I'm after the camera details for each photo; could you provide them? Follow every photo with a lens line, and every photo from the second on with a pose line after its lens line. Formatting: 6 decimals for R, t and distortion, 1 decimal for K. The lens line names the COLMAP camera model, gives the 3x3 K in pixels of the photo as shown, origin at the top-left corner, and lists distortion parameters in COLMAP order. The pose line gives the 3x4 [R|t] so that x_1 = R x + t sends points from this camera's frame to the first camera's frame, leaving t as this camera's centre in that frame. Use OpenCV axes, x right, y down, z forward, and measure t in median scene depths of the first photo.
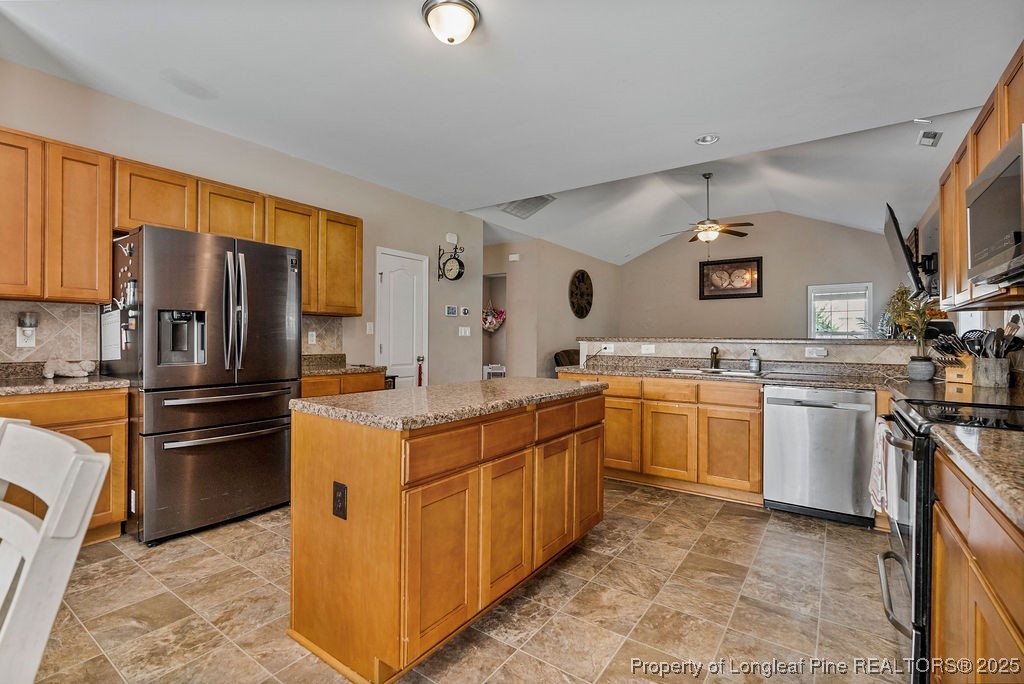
lens RADIAL K [[463.5, 0, 514.2], [0, 463.5, 340.4], [0, 0, 1]] dist [-0.003833, 0.000902]
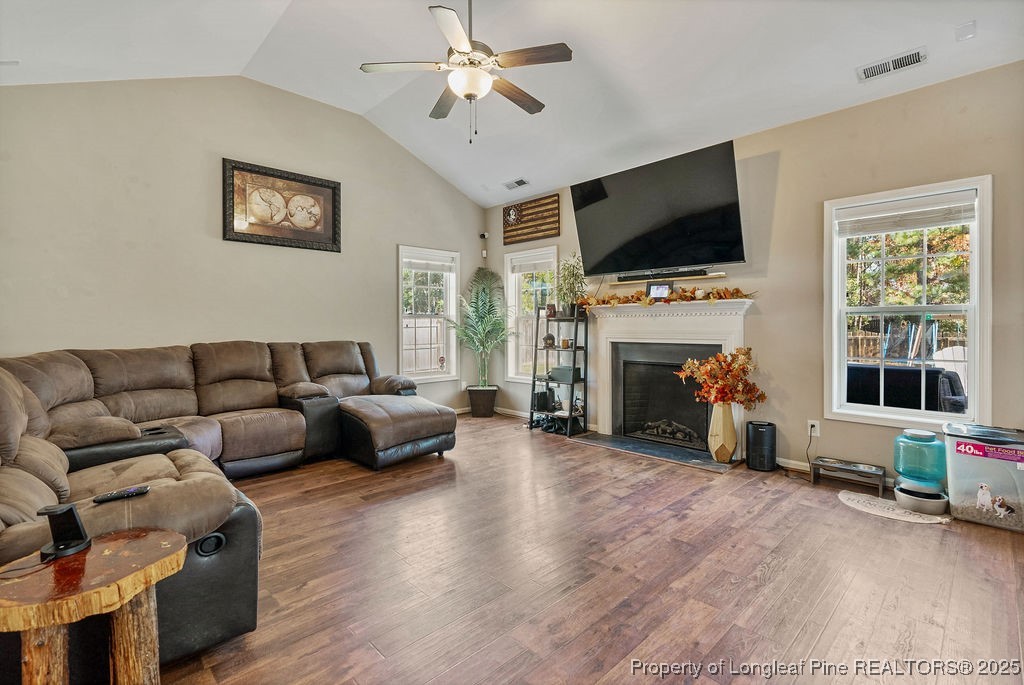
lens RADIAL K [[463.5, 0, 514.3], [0, 463.5, 334.0], [0, 0, 1]] dist [-0.003833, 0.000902]
pose [[0.168847, -0.018196, 0.985474, -0.017046], [0.001110, 0.999832, 0.018271, 0.001705], [-0.985642, -0.001991, 0.168839, 0.628079]]
